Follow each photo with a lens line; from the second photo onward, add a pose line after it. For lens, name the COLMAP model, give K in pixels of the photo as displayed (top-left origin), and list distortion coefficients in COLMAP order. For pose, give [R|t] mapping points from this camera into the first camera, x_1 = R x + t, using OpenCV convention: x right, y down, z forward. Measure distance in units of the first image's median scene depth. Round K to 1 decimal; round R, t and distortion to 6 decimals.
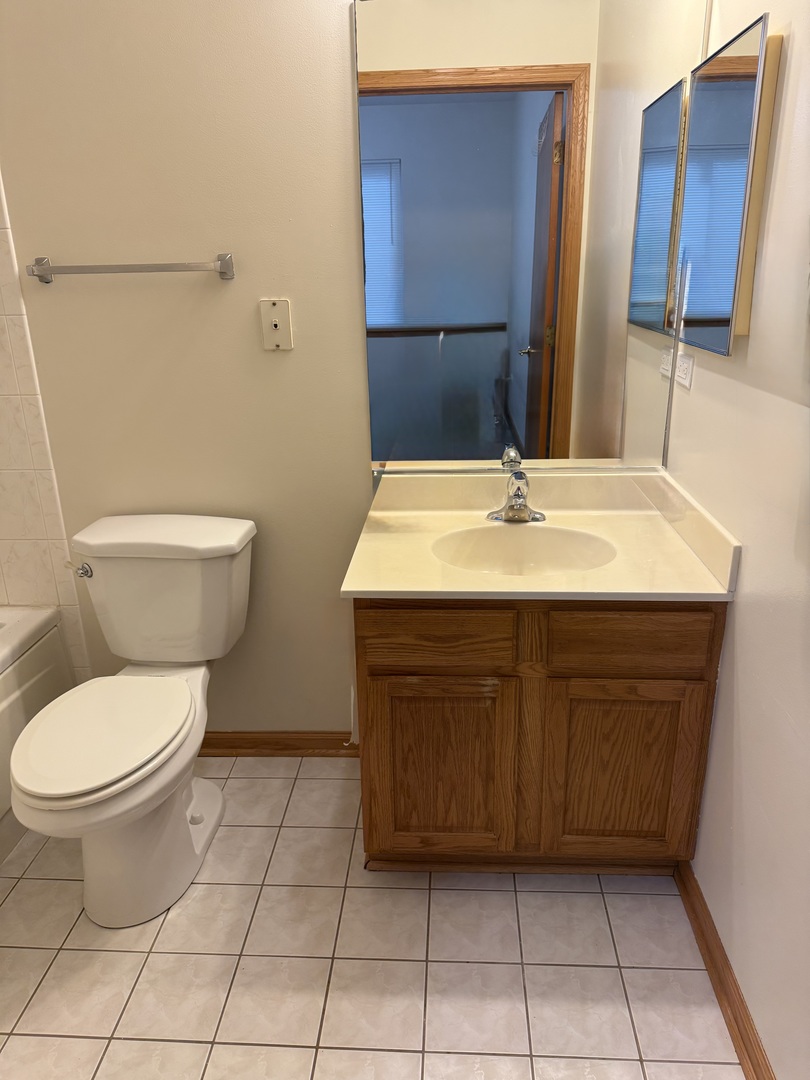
lens RADIAL K [[770.4, 0, 405.0], [0, 770.4, 540.0], [0, 0, 1]] dist [0.008438, -0.004439]
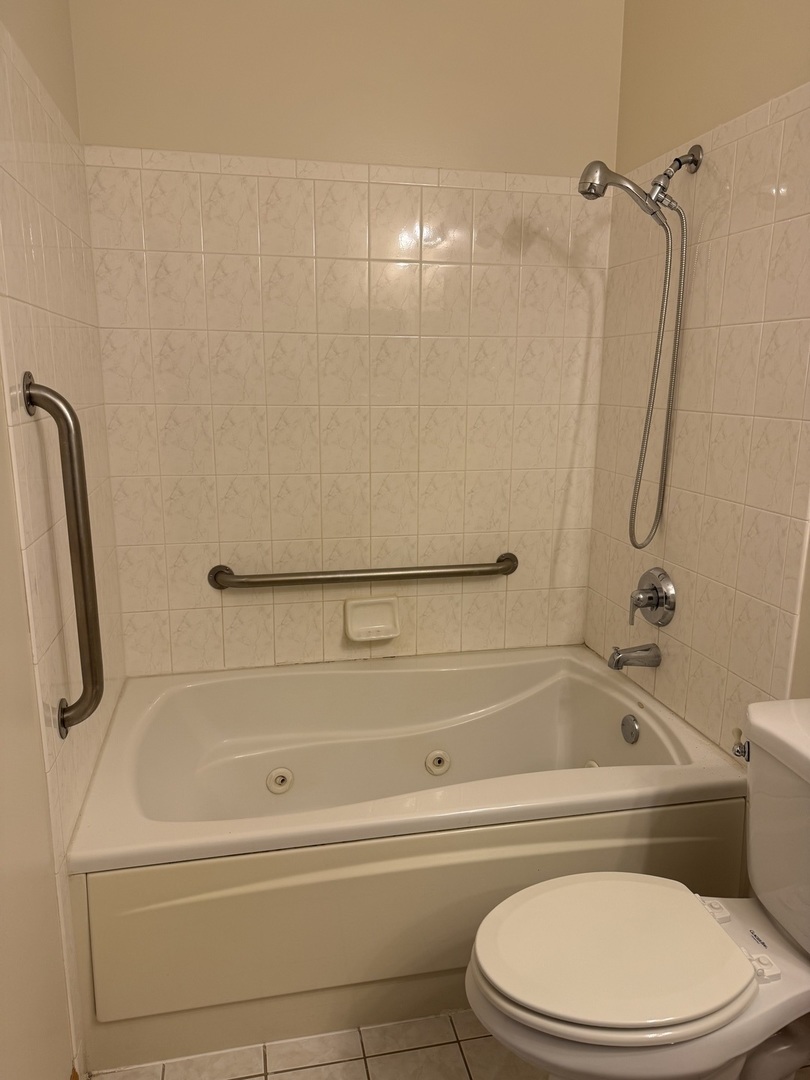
lens RADIAL K [[770.4, 0, 405.0], [0, 770.4, 540.0], [0, 0, 1]] dist [0.008438, -0.004439]
pose [[0.272779, 0.217640, -0.937136, 0.159219], [-0.326145, 0.937316, 0.122748, -0.134493], [0.905108, 0.272159, 0.326662, 0.381099]]
